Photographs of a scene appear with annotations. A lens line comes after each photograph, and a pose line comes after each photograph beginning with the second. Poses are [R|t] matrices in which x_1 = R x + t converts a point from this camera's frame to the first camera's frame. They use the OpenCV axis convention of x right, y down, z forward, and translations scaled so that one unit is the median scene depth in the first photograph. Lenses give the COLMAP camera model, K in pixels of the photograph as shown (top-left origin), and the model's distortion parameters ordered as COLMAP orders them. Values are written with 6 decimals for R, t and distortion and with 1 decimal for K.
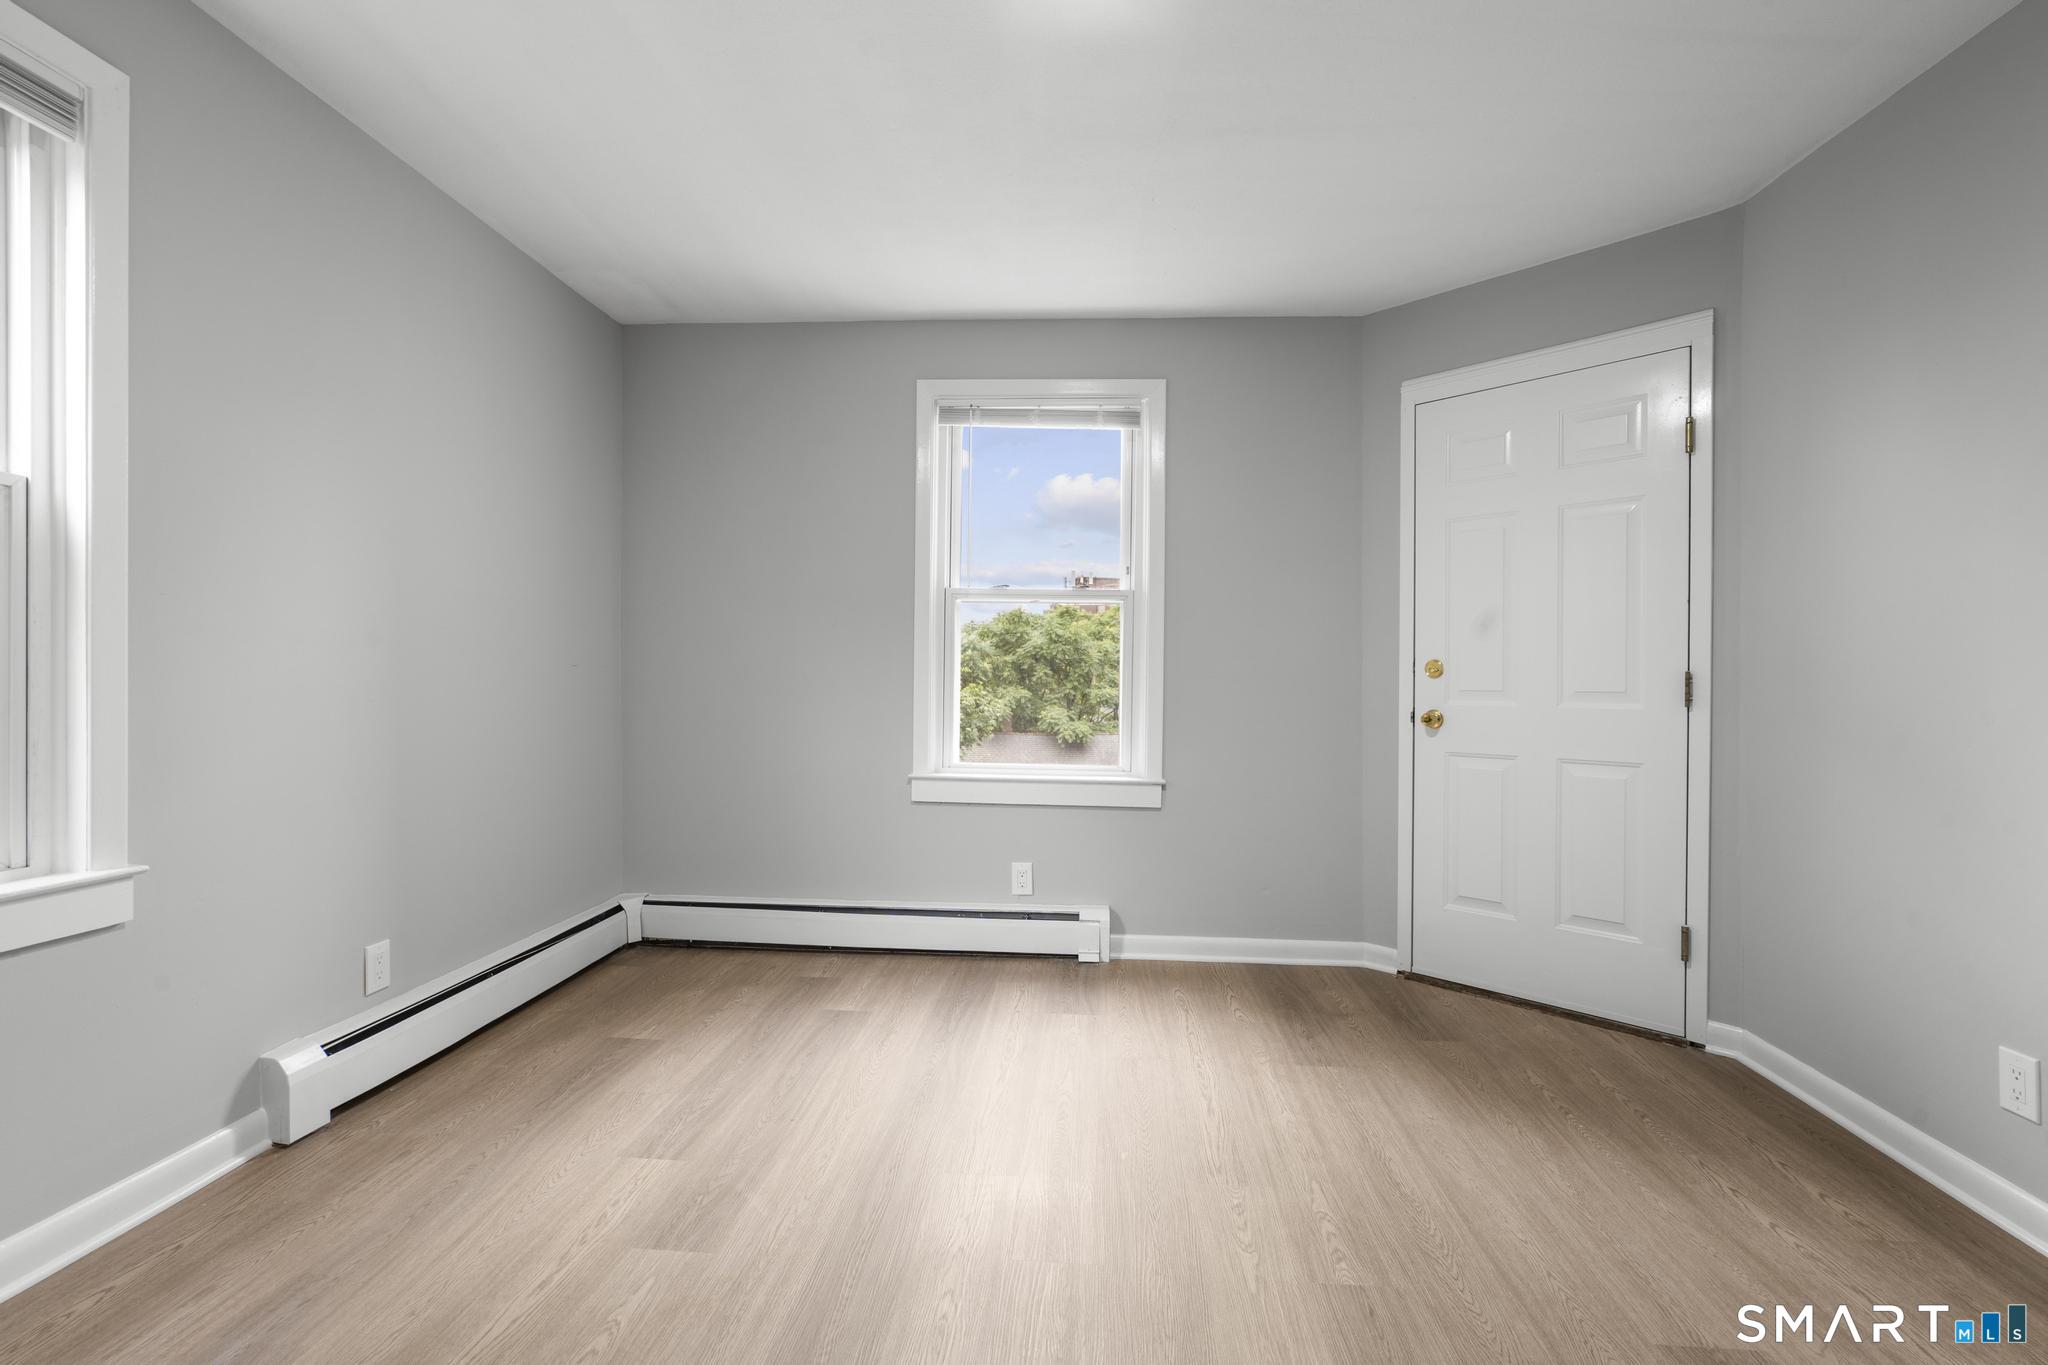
lens RADIAL K [[919.5, 0, 1021.6], [0, 919.5, 682.5], [0, 0, 1]] dist [-0.010282, 0.005744]
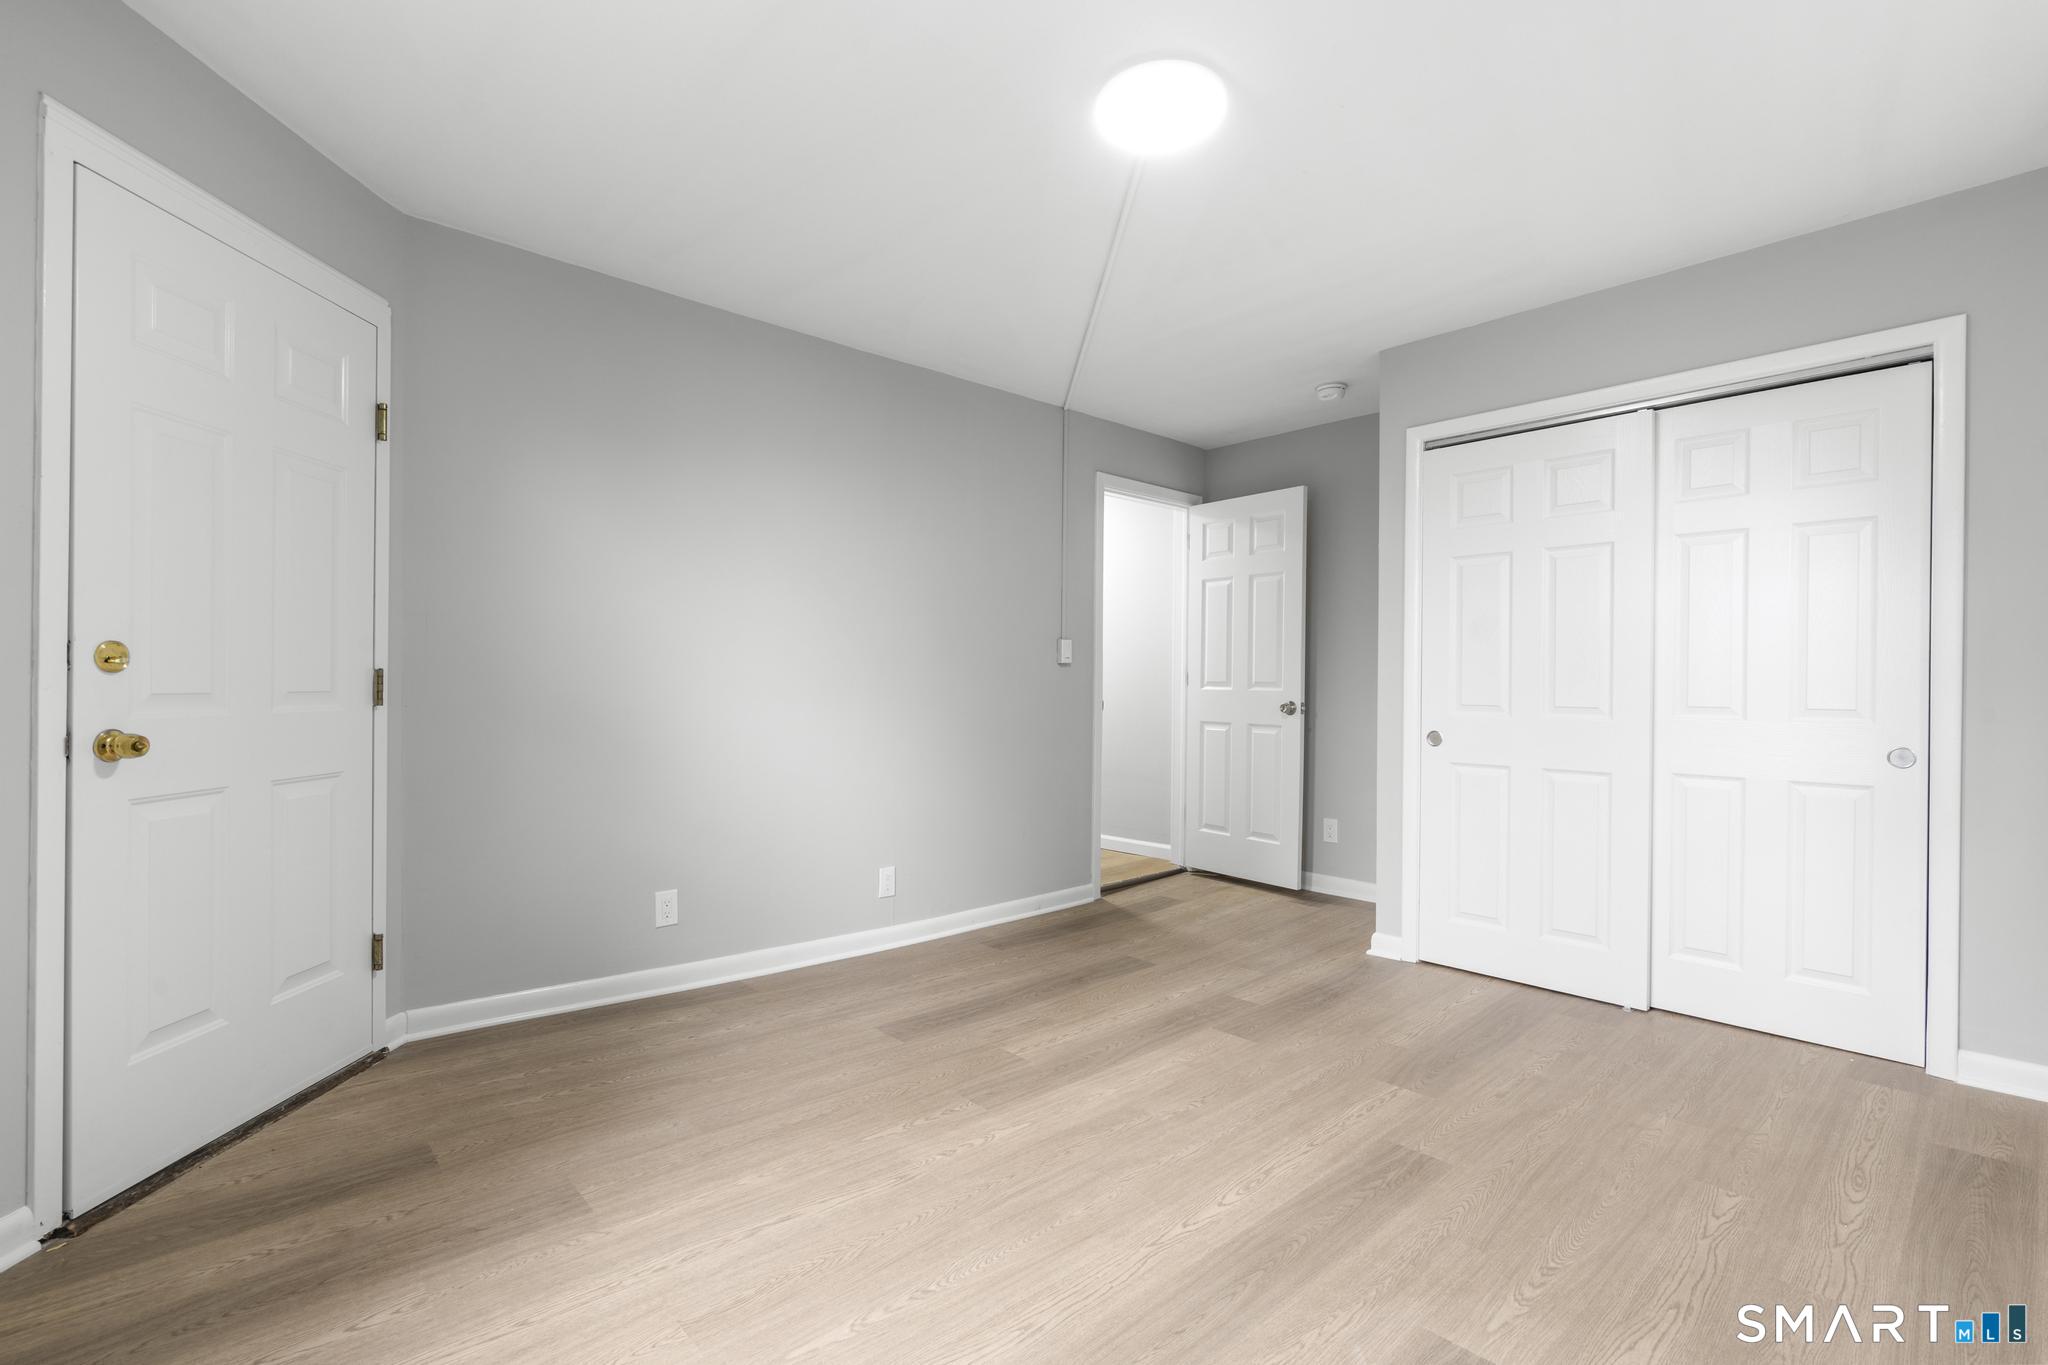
lens RADIAL K [[919.5, 0, 1021.6], [0, 919.5, 682.5], [0, 0, 1]] dist [-0.010282, 0.005744]
pose [[-0.728313, -0.014421, 0.685092, -0.387062], [-0.013624, 0.999886, 0.006564, -0.012061], [-0.685109, -0.004552, -0.728427, 1.137131]]
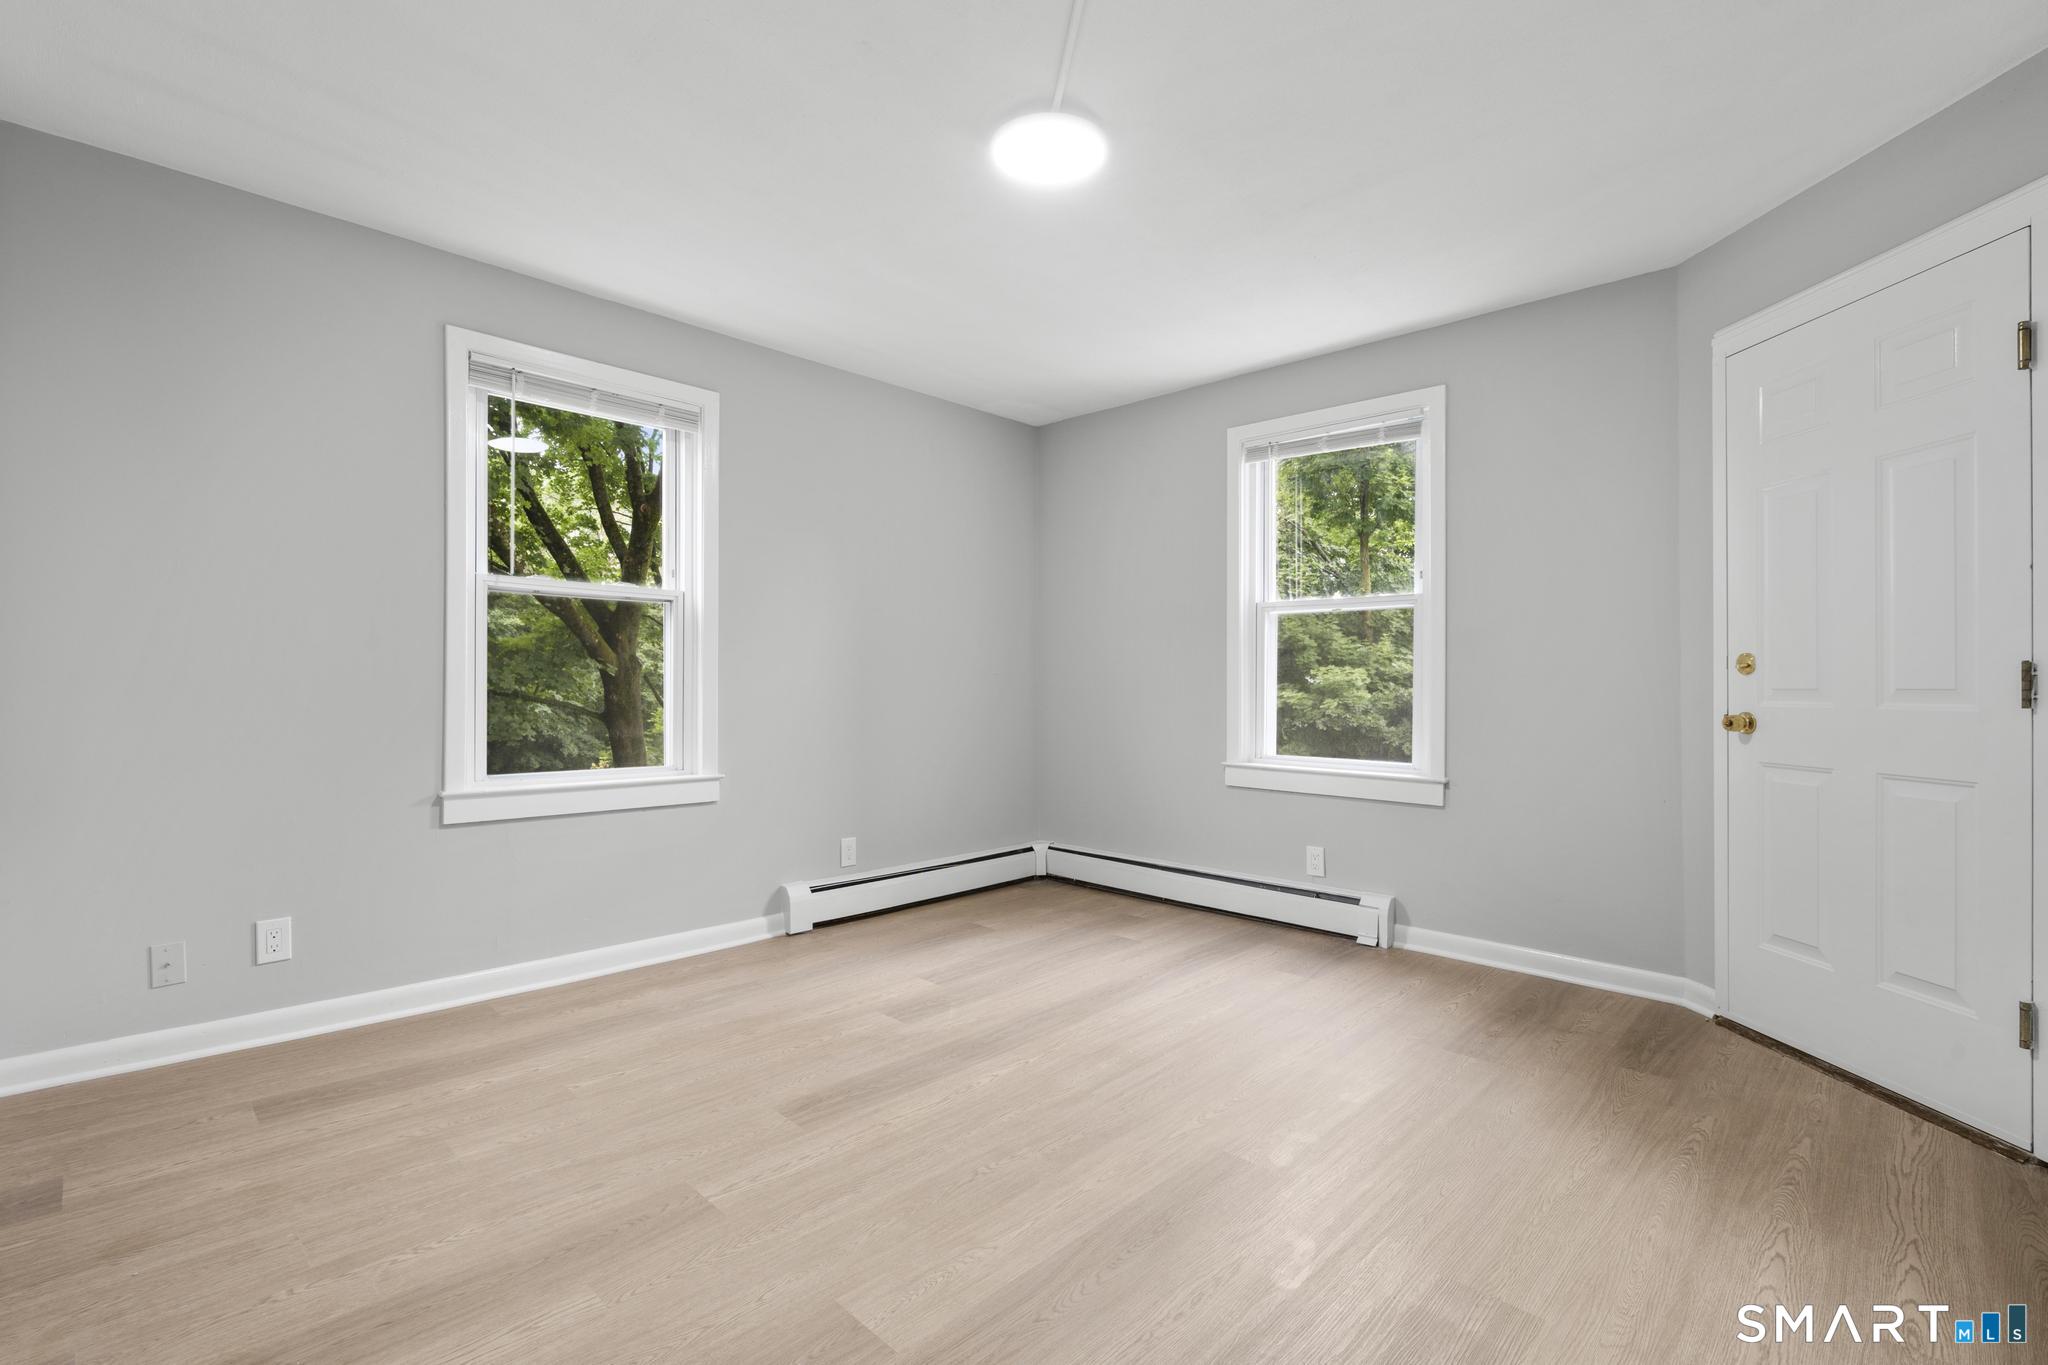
lens RADIAL K [[919.5, 0, 1021.6], [0, 919.5, 682.5], [0, 0, 1]] dist [-0.010282, 0.005744]
pose [[0.767311, -0.009049, -0.641212, 0.529023], [0.003374, 0.999944, -0.010073, 0.009637], [0.641266, 0.005566, 0.767298, -0.091563]]
